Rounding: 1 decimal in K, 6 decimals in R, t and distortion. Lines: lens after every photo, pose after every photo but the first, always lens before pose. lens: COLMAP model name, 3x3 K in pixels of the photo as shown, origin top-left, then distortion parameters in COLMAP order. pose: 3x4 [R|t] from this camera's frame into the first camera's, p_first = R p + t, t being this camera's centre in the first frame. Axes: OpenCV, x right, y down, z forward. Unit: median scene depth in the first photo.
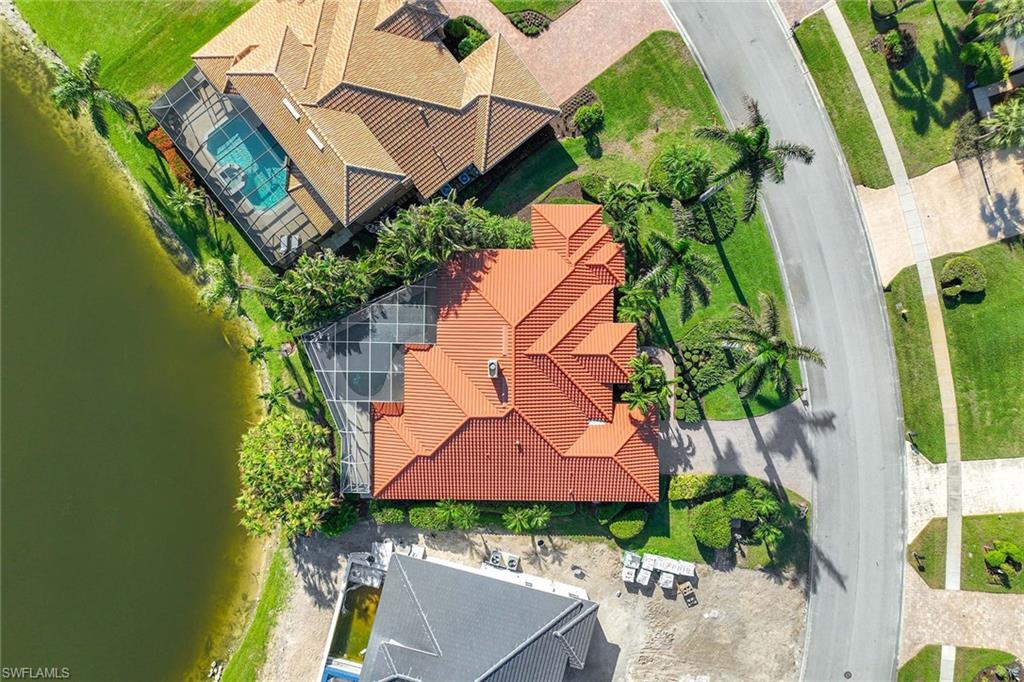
lens RADIAL K [[708.6, 0, 509.3], [0, 708.6, 323.9], [0, 0, 1]] dist [0.021198, -0.000800]
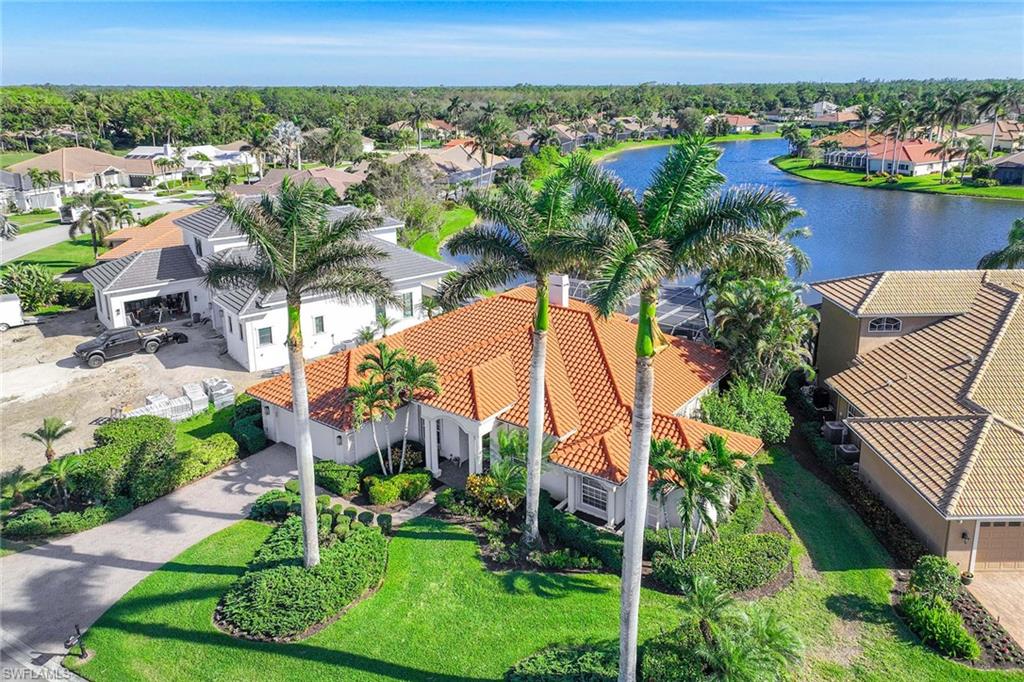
lens RADIAL K [[708.6, 0, 509.3], [0, 708.6, 323.9], [0, 0, 1]] dist [0.021198, -0.000800]
pose [[-0.586238, 0.261169, -0.766887, 0.525229], [-0.810113, -0.181449, 0.557488, -0.287724], [0.006448, 0.948086, 0.317949, 0.701259]]
